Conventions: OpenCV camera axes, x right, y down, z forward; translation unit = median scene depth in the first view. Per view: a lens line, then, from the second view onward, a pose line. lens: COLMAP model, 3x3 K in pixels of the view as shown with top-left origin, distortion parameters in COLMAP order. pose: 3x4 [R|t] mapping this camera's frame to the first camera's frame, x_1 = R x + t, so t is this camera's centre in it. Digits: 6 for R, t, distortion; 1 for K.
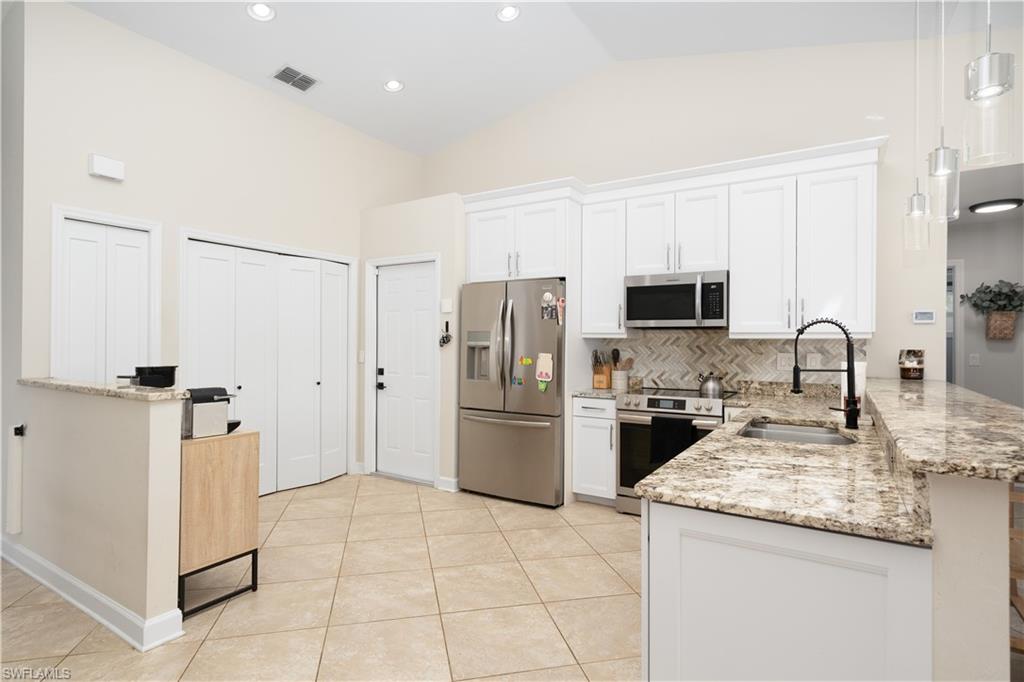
lens RADIAL K [[519.8, 0, 508.6], [0, 519.8, 341.3], [0, 0, 1]] dist [-0.000238, 0.000166]
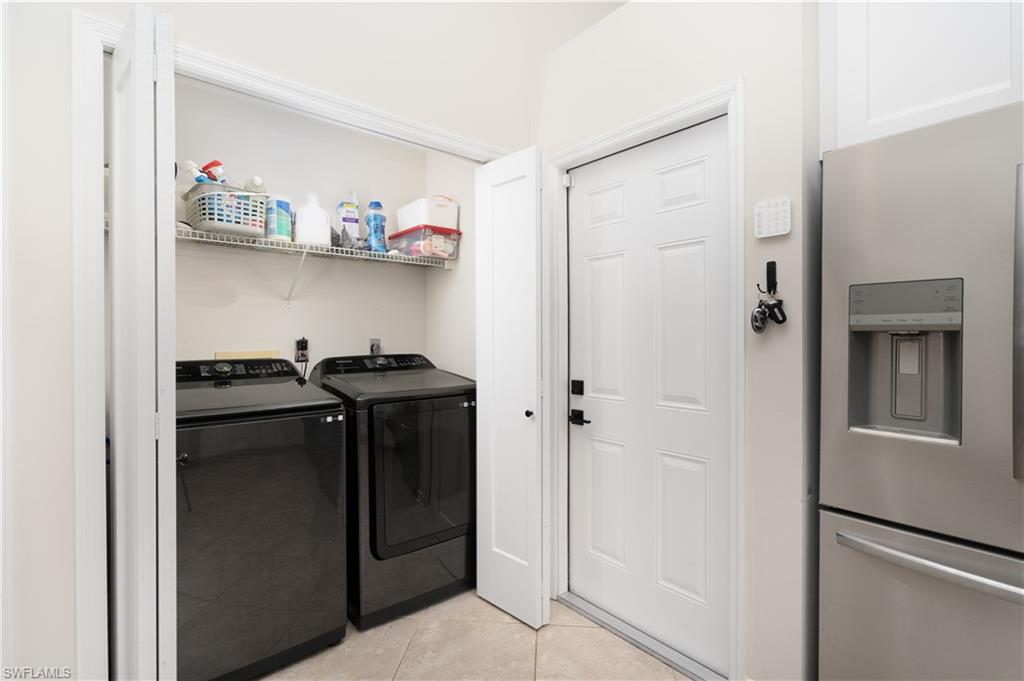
lens RADIAL K [[468.5, 0, 509.2], [0, 468.5, 335.1], [0, 0, 1]] dist [0.000323, -0.001061]
pose [[0.954517, -0.009555, -0.298002, -0.198431], [0.009324, 0.999954, -0.002197, 0.011839], [0.298010, -0.000682, 0.954563, 0.639080]]
